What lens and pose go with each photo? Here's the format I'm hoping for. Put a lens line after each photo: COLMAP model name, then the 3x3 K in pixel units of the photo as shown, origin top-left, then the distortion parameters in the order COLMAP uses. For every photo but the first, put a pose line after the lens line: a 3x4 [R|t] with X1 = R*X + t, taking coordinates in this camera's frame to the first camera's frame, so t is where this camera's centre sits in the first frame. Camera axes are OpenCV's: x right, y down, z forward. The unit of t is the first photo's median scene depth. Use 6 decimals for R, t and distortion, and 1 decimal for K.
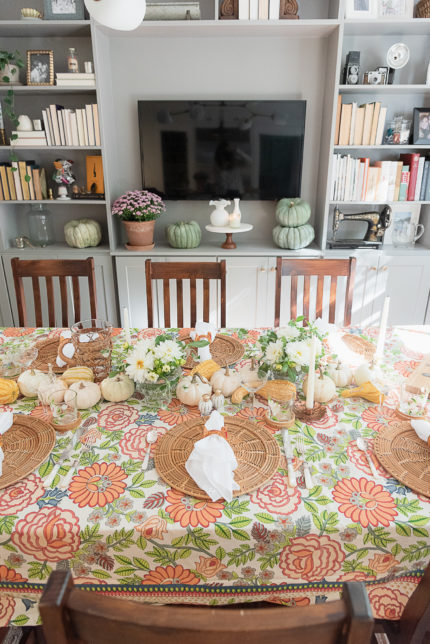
lens RADIAL K [[439.7, 0, 216.6], [0, 439.7, 322.2], [0, 0, 1]] dist [0.000224, -0.013348]
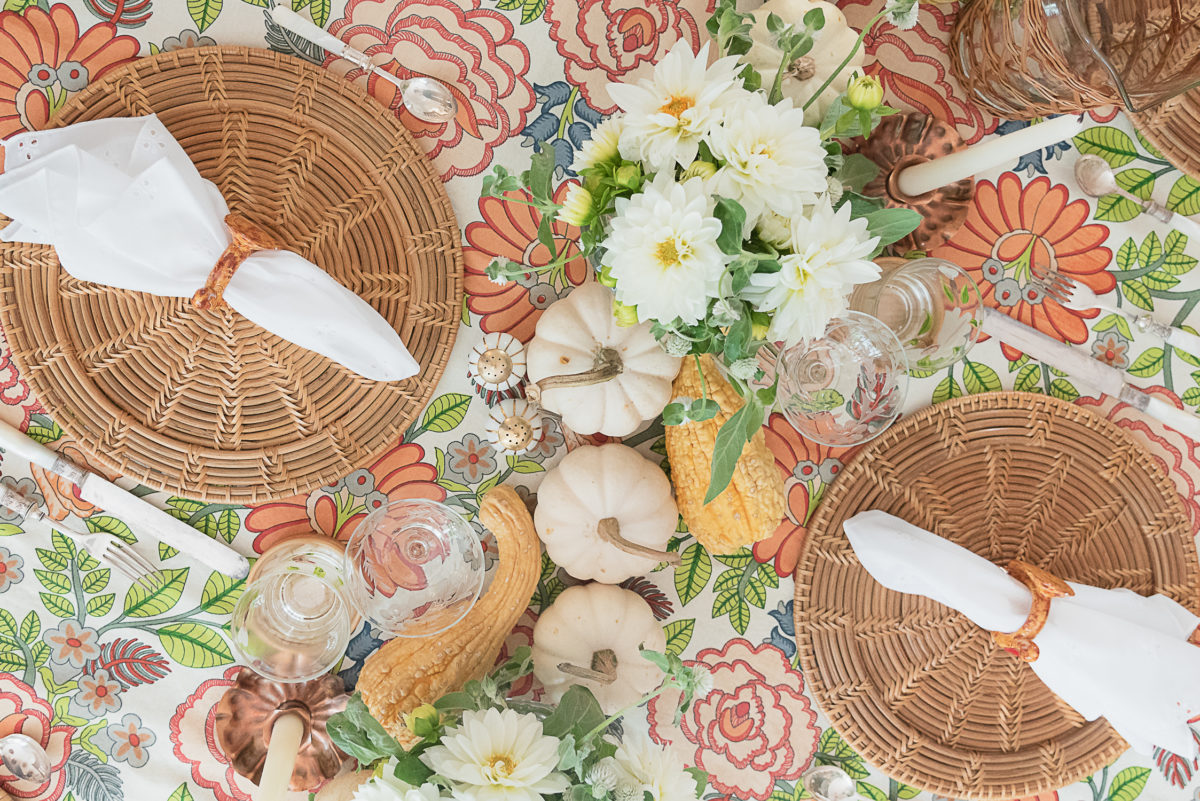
lens RADIAL K [[1074.9, 0, 554.8], [0, 1074.9, 384.2], [0, 0, 1]] dist [-0.000623, -0.012106]
pose [[-0.468595, 0.882778, 0.033497, -0.030536], [-0.390409, -0.240953, 0.888551, -0.220452], [0.792464, 0.403293, 0.457554, 0.478858]]
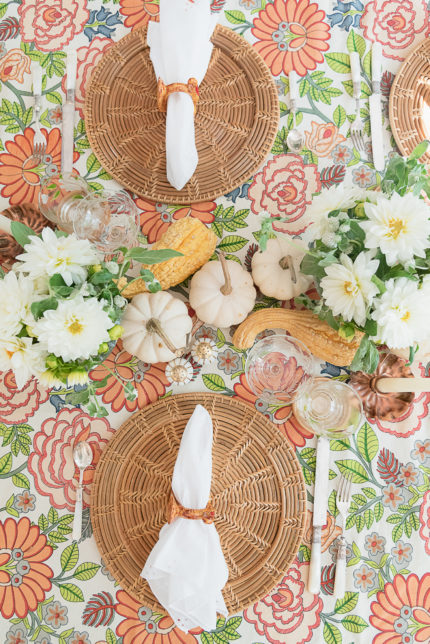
lens RADIAL K [[412.6, 0, 219.6], [0, 412.6, 321.8], [0, 0, 1]] dist [-0.002631, -0.007971]
pose [[0.999411, 0.034234, -0.002518, 0.012858], [-0.013307, 0.453985, 0.890910, -0.163955], [0.031642, -0.890351, 0.454173, 0.527600]]
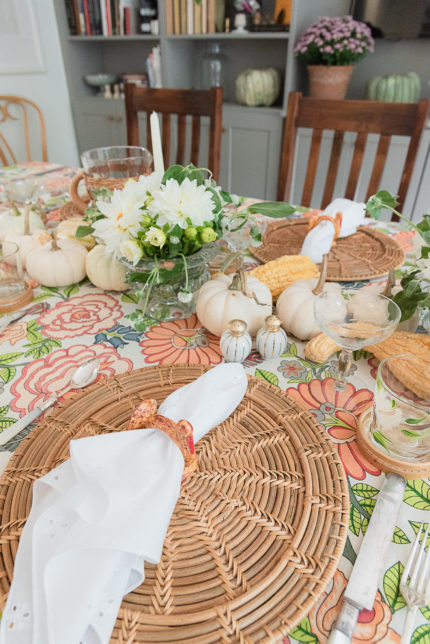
lens RADIAL K [[412.6, 0, 217.5], [0, 412.6, 325.9], [0, 0, 1]] dist [-0.002631, -0.007971]
pose [[0.866499, 0.279060, -0.413890, 0.078983], [-0.186472, 0.950071, 0.250186, 0.045486], [0.463042, -0.139608, 0.875273, 0.398266]]
